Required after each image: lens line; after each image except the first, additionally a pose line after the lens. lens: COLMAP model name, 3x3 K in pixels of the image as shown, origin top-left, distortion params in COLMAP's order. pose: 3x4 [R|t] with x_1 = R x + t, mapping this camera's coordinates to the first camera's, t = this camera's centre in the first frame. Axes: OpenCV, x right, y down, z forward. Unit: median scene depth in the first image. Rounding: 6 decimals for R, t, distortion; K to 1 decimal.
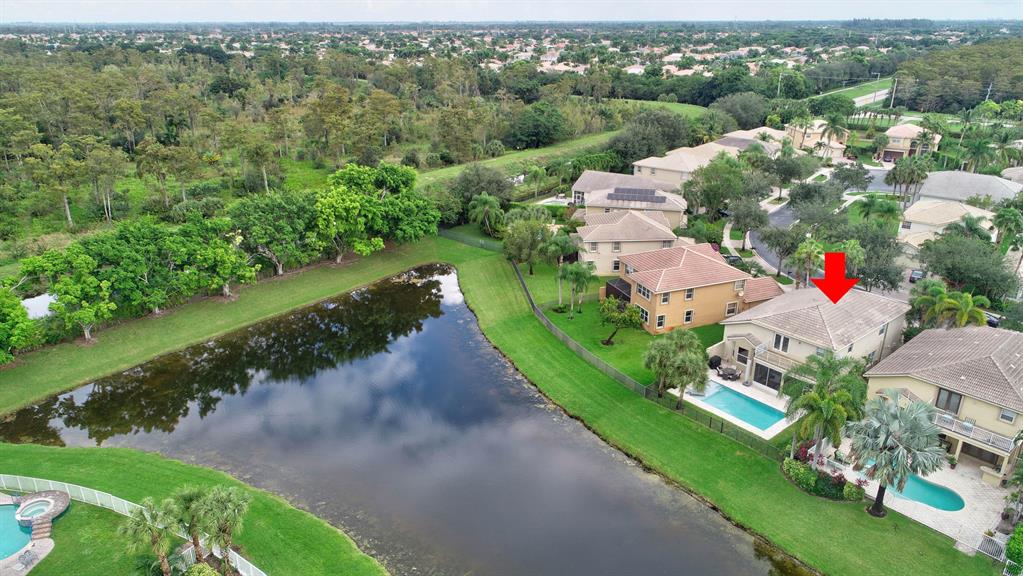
lens RADIAL K [[679.7, 0, 514.8], [0, 679.7, 288.8], [0, 0, 1]] dist [0.001157, 0.001056]
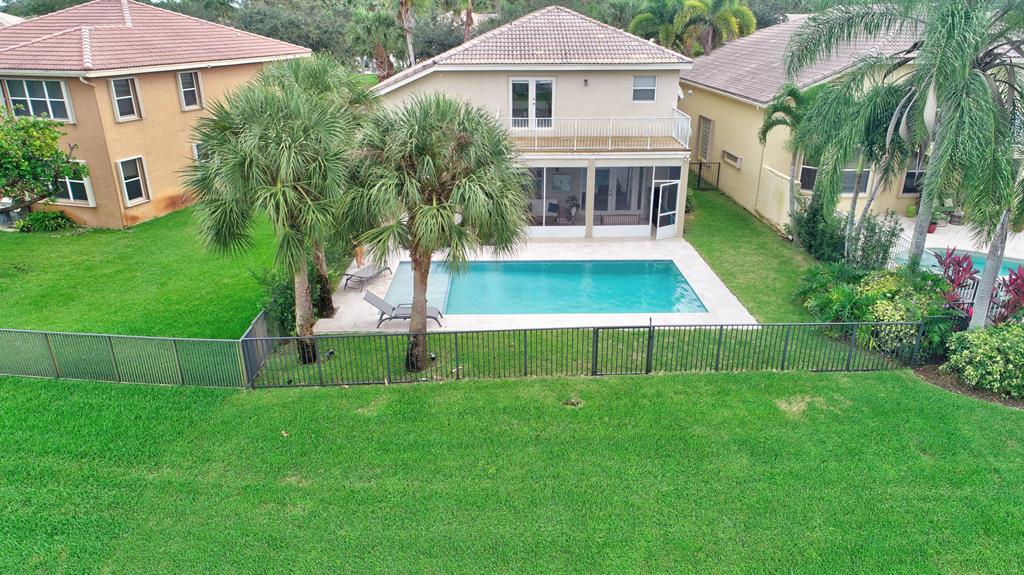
lens RADIAL K [[680.3, 0, 515.3], [0, 680.3, 288.3], [0, 0, 1]] dist [0.001157, 0.001056]
pose [[0.627040, -0.287472, 0.724003, 0.062144], [0.286546, 0.949371, 0.128787, 0.080601], [-0.724371, 0.126705, 0.677667, 0.503711]]
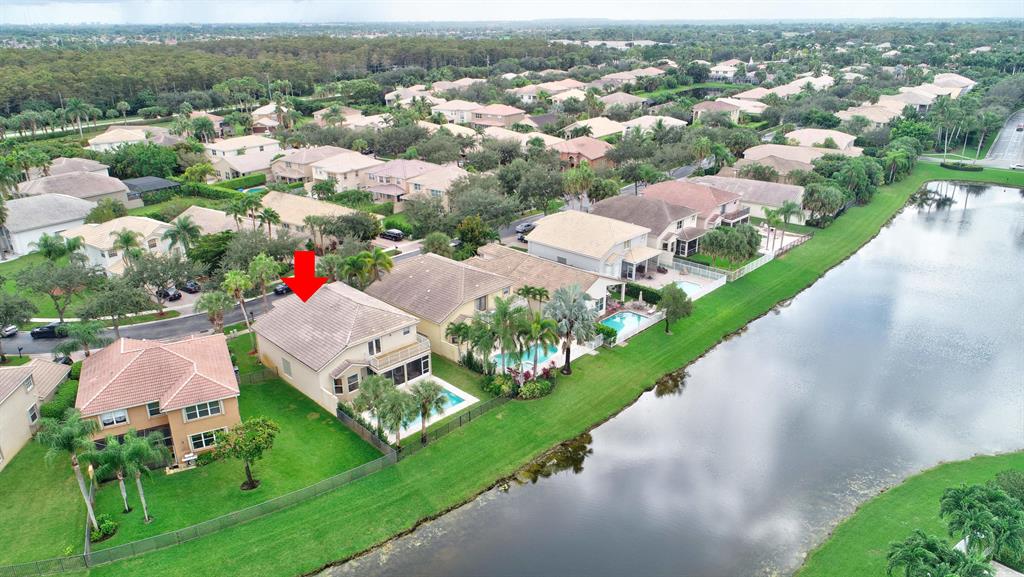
lens RADIAL K [[680.3, 0, 515.3], [0, 680.3, 289.3], [0, 0, 1]] dist [0.001157, 0.001056]
pose [[-0.082341, -0.363576, 0.927918, -0.358414], [0.373467, 0.851976, 0.366961, -0.191396], [-0.923982, 0.376762, 0.065631, 0.457558]]
